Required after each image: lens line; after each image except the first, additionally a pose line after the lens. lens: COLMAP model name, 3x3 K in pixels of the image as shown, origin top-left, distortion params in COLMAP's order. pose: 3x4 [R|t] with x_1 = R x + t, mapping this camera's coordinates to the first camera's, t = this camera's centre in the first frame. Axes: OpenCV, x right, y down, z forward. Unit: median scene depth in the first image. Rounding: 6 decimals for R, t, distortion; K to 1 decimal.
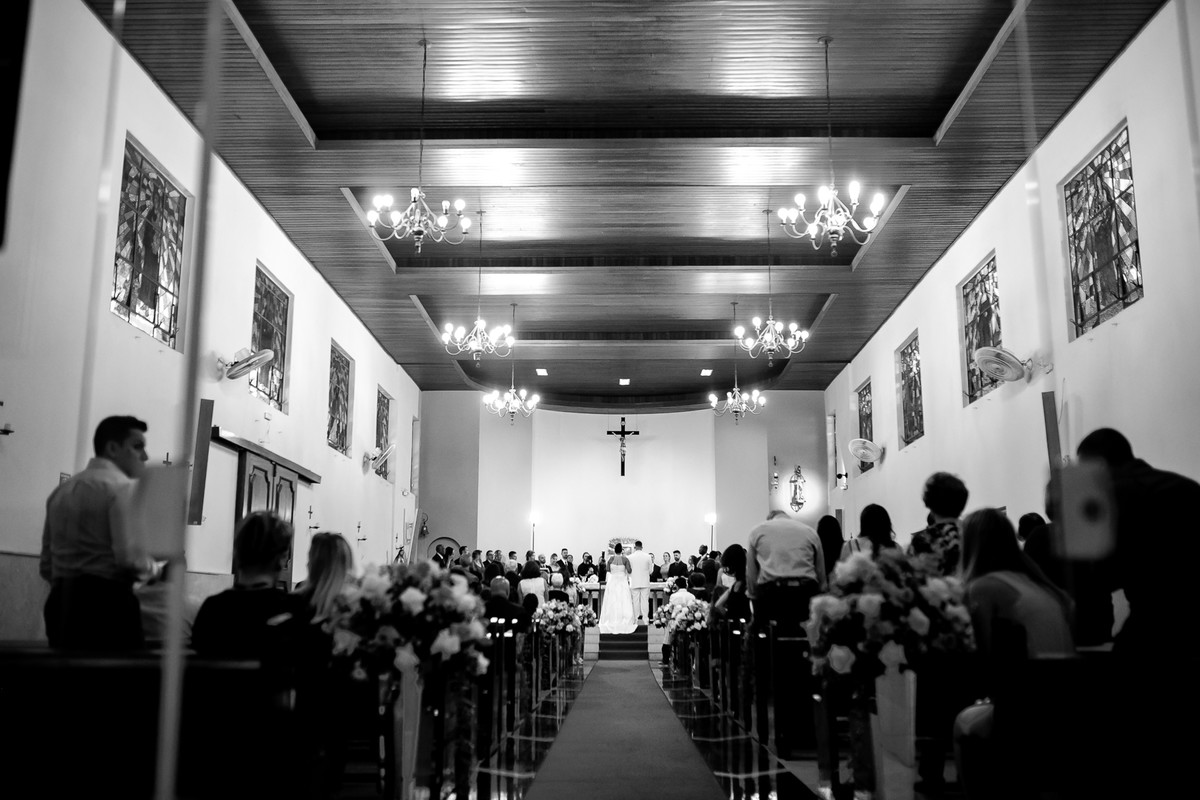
lens RADIAL K [[1172.9, 0, 601.1], [0, 1172.9, 397.5], [0, 0, 1]] dist [-0.018082, 0.000000]
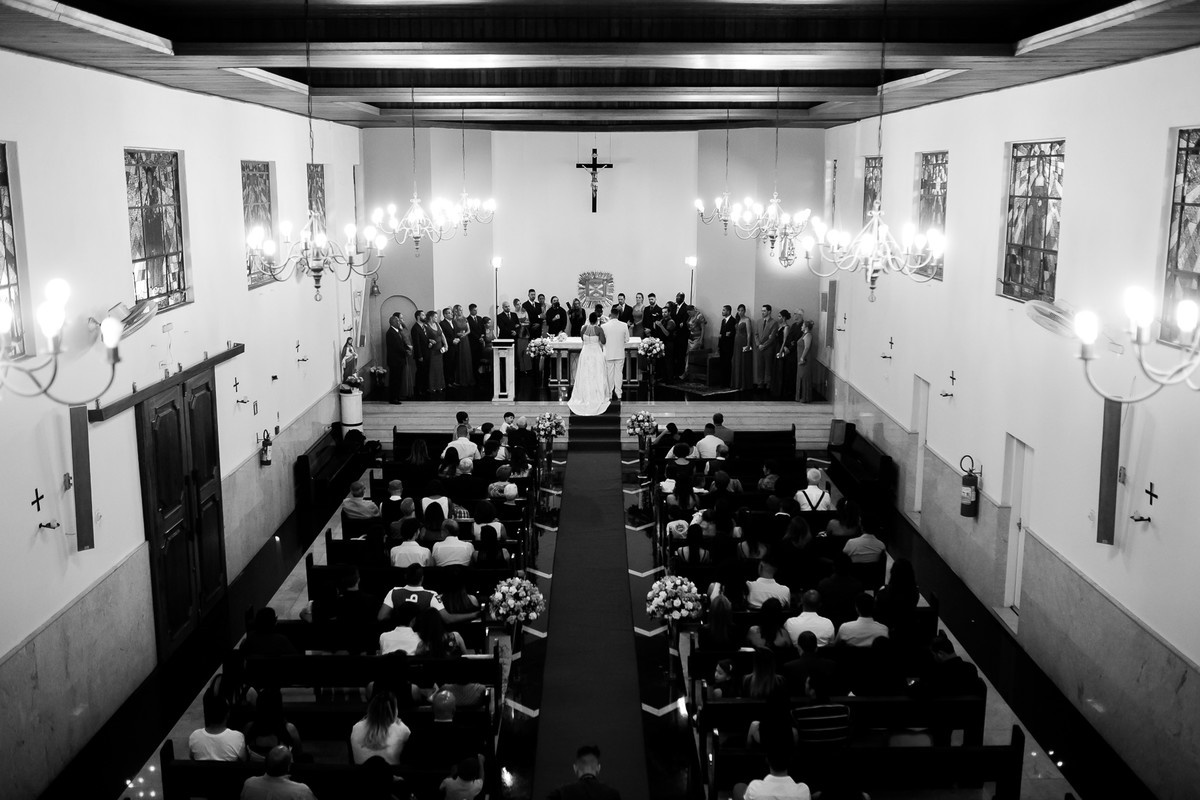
lens RADIAL K [[1172.9, 0, 599.0], [0, 1172.9, 401.4], [0, 0, 1]] dist [-0.018082, 0.000000]
pose [[0.999757, -0.003477, 0.021788, 0.002450], [-0.005038, 0.925432, 0.378880, -0.157965], [-0.021481, -0.378898, 0.925189, 0.128209]]
